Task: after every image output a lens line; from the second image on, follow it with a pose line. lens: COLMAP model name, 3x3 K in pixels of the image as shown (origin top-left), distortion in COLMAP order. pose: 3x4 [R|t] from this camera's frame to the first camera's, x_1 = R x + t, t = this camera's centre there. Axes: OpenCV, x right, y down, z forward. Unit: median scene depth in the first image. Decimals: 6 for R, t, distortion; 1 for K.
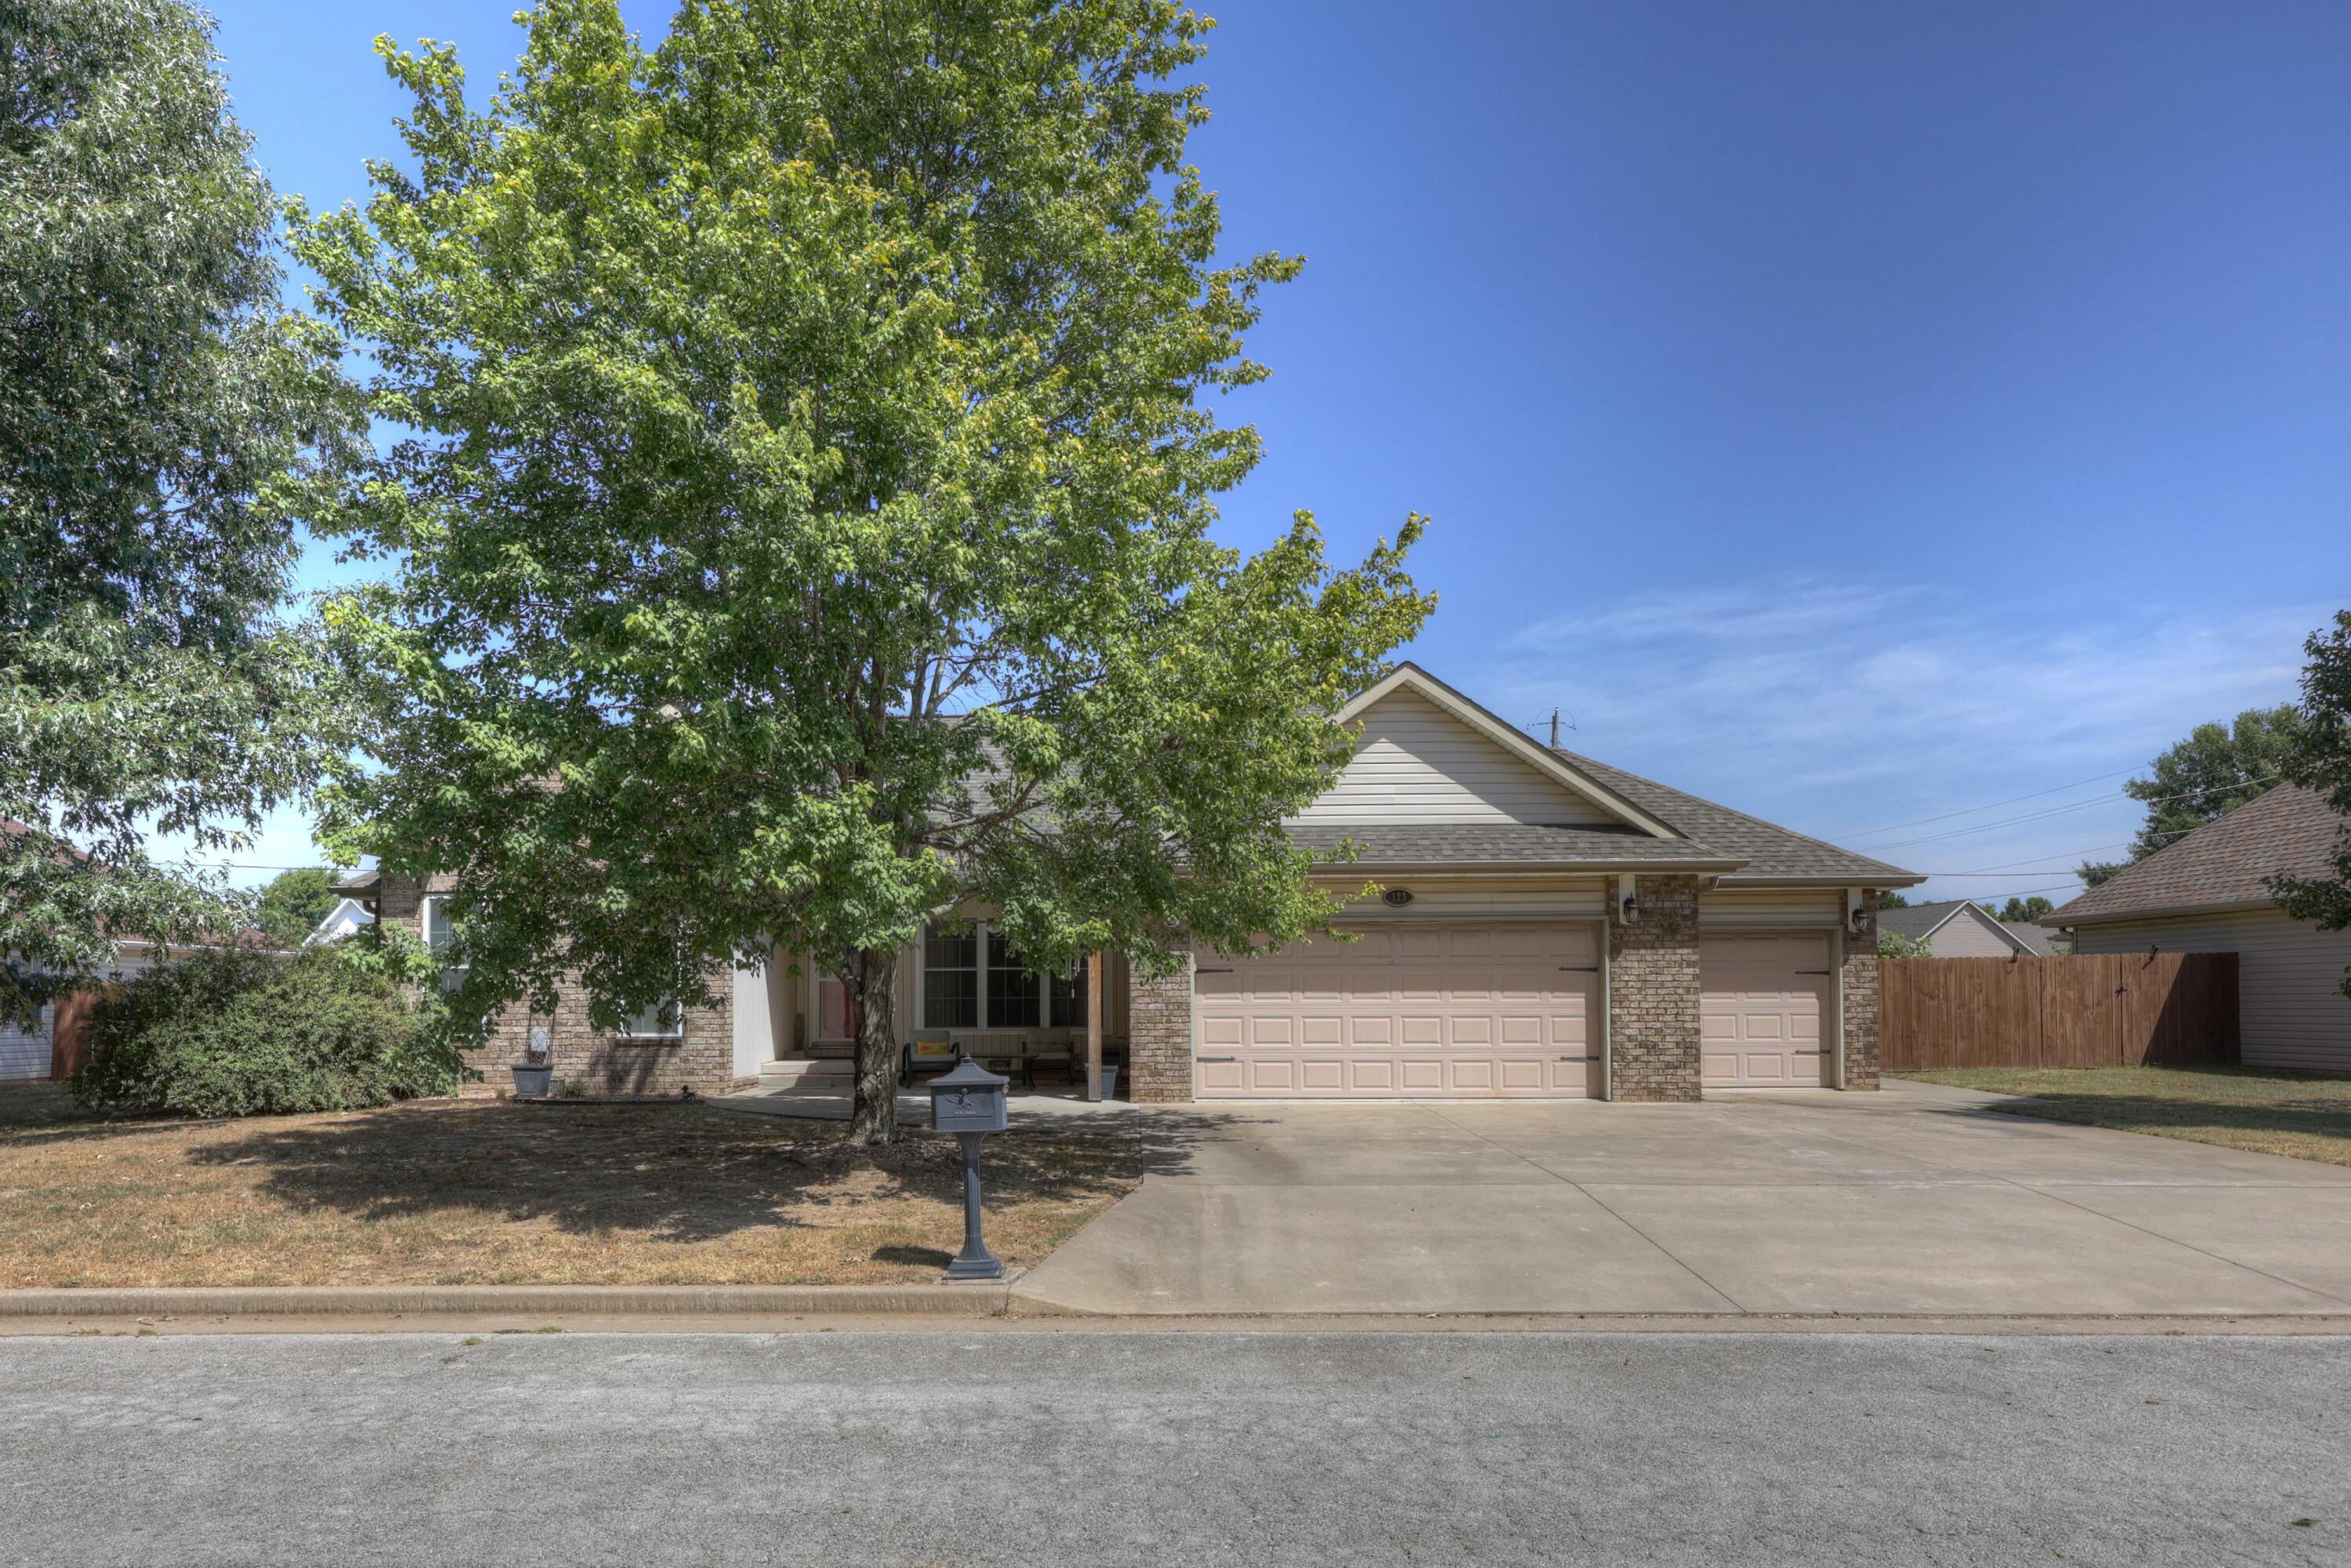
lens RADIAL K [[1512.7, 0, 1032.8], [0, 1512.7, 889.5], [0, 0, 1]] dist [0.005737, -0.001011]
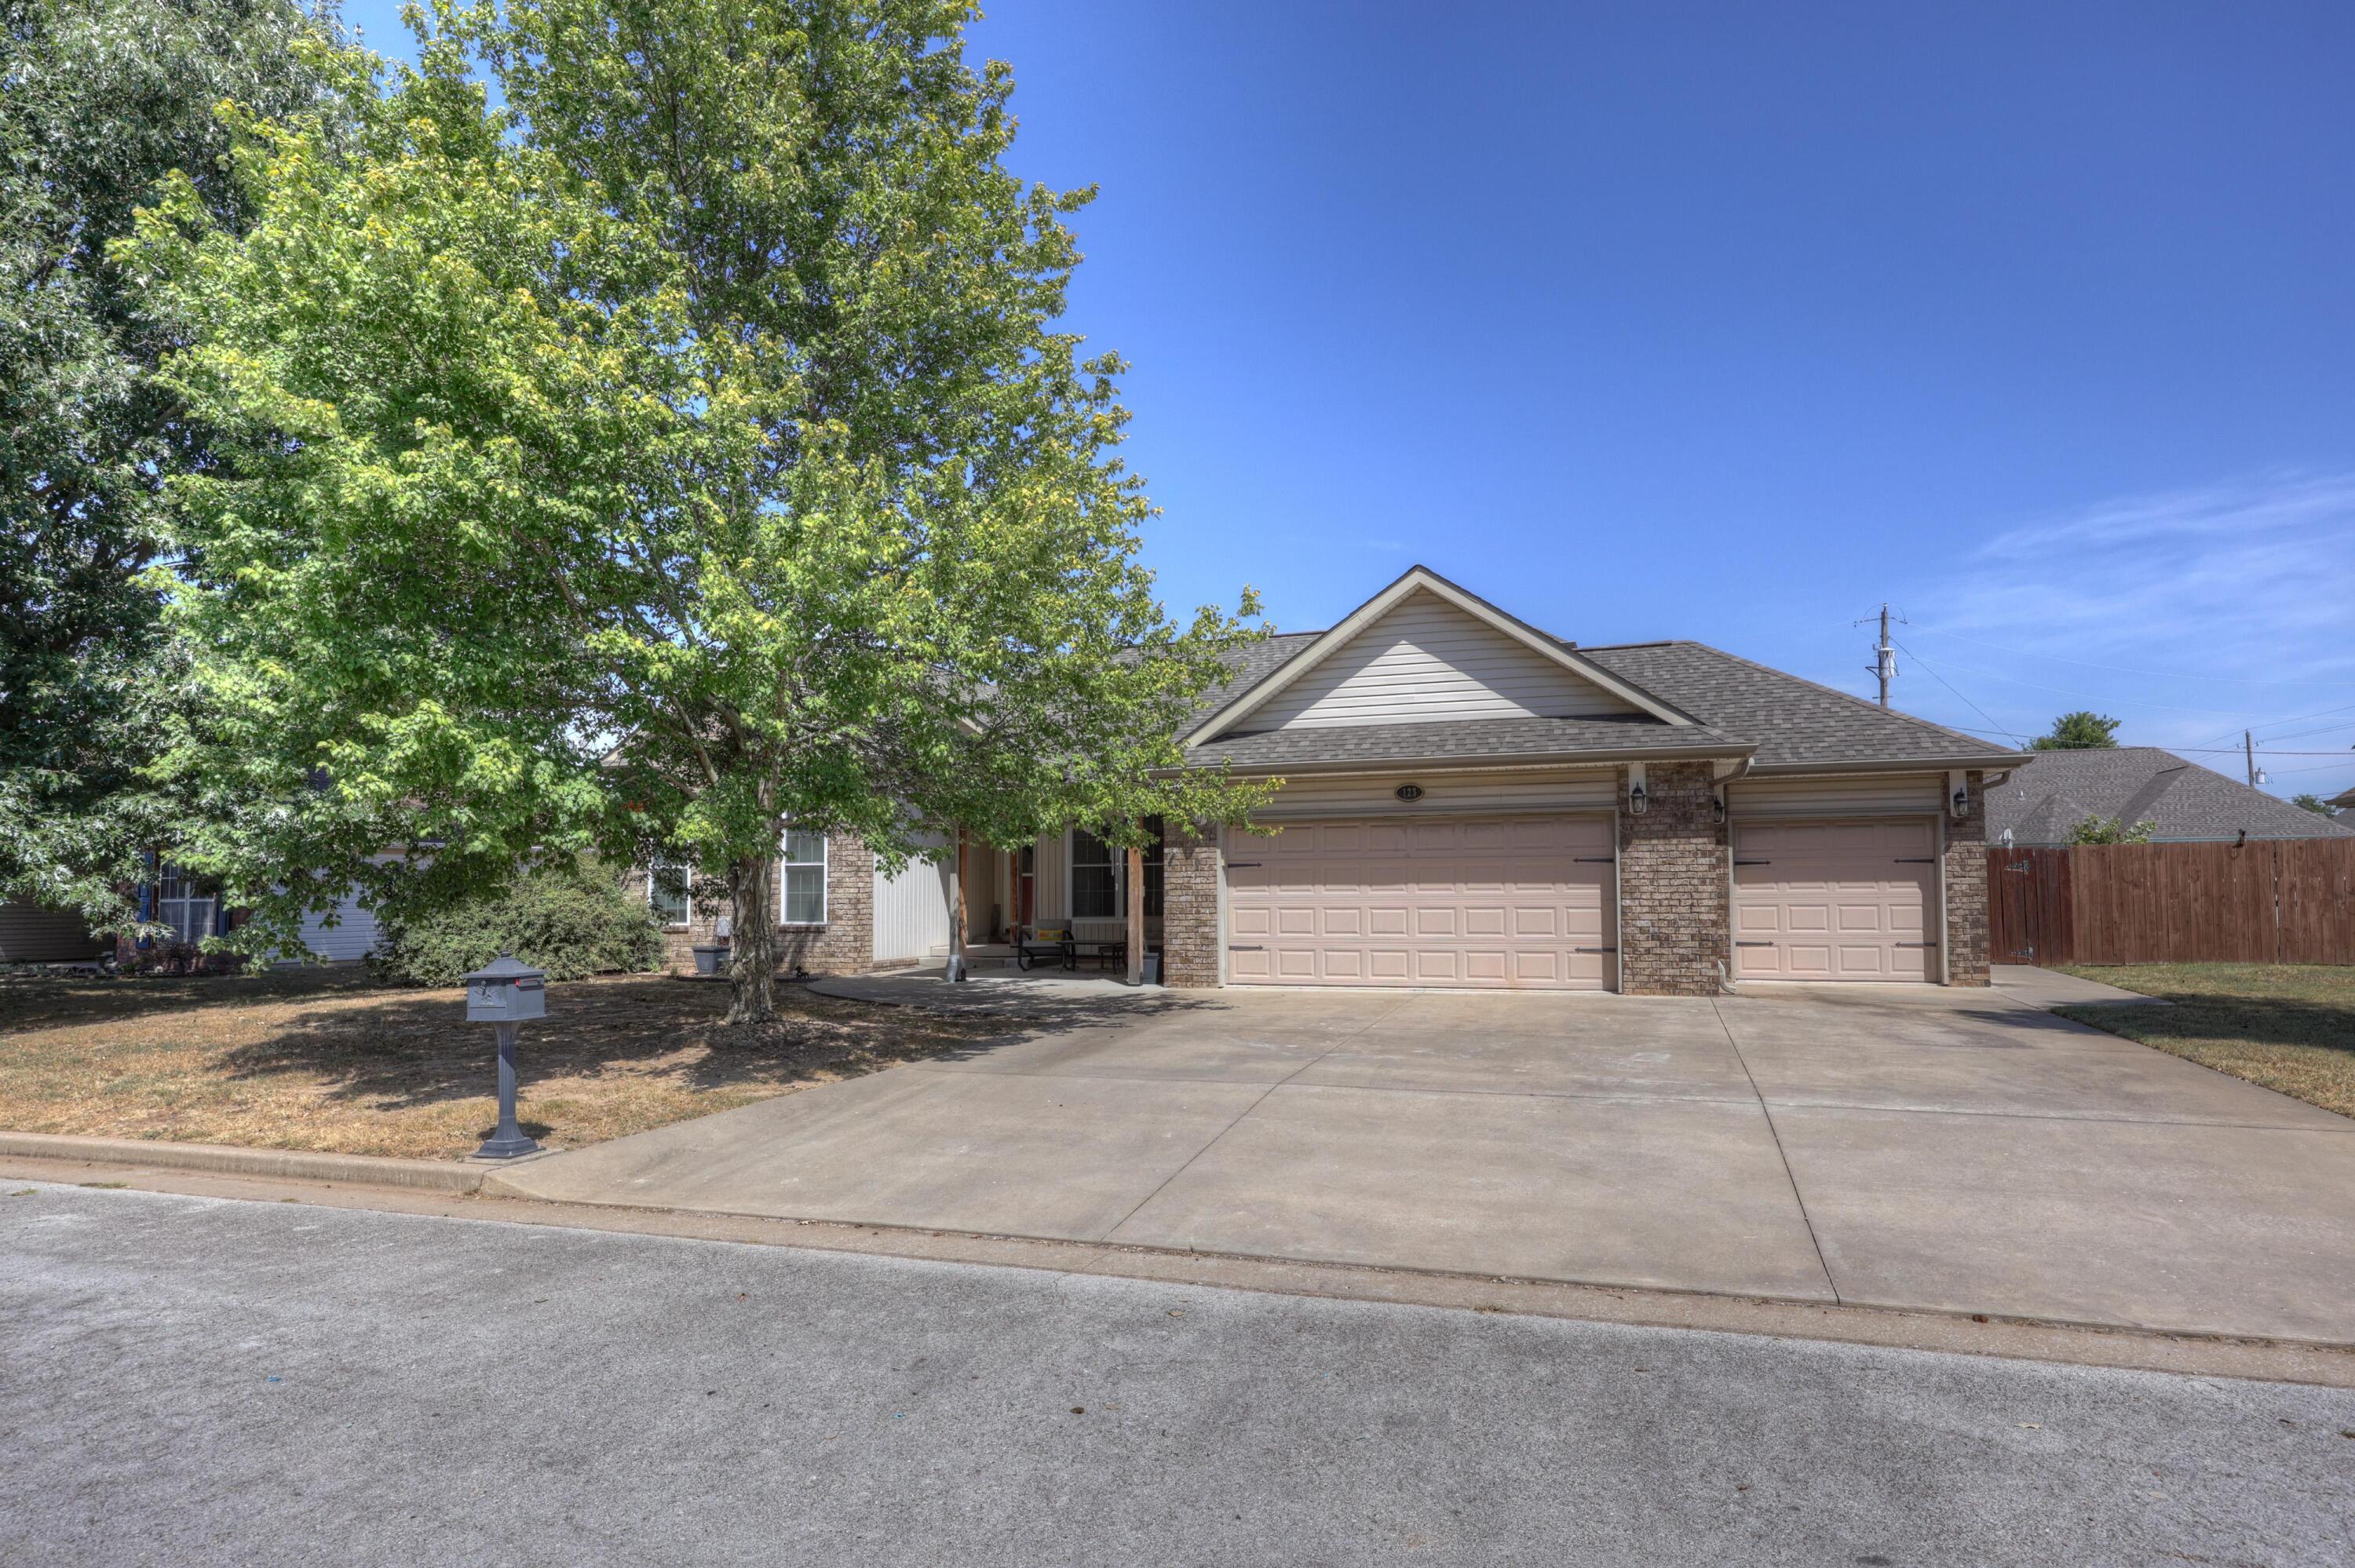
lens RADIAL K [[1236.2, 0, 1177.5], [0, 1236.2, 784.0], [0, 0, 1]] dist [-0.000764, -0.000107]
pose [[0.960536, -0.027889, -0.276756, 0.322382], [0.023889, 0.999556, -0.017815, 0.010530], [0.277129, 0.010501, 0.960775, 0.142878]]
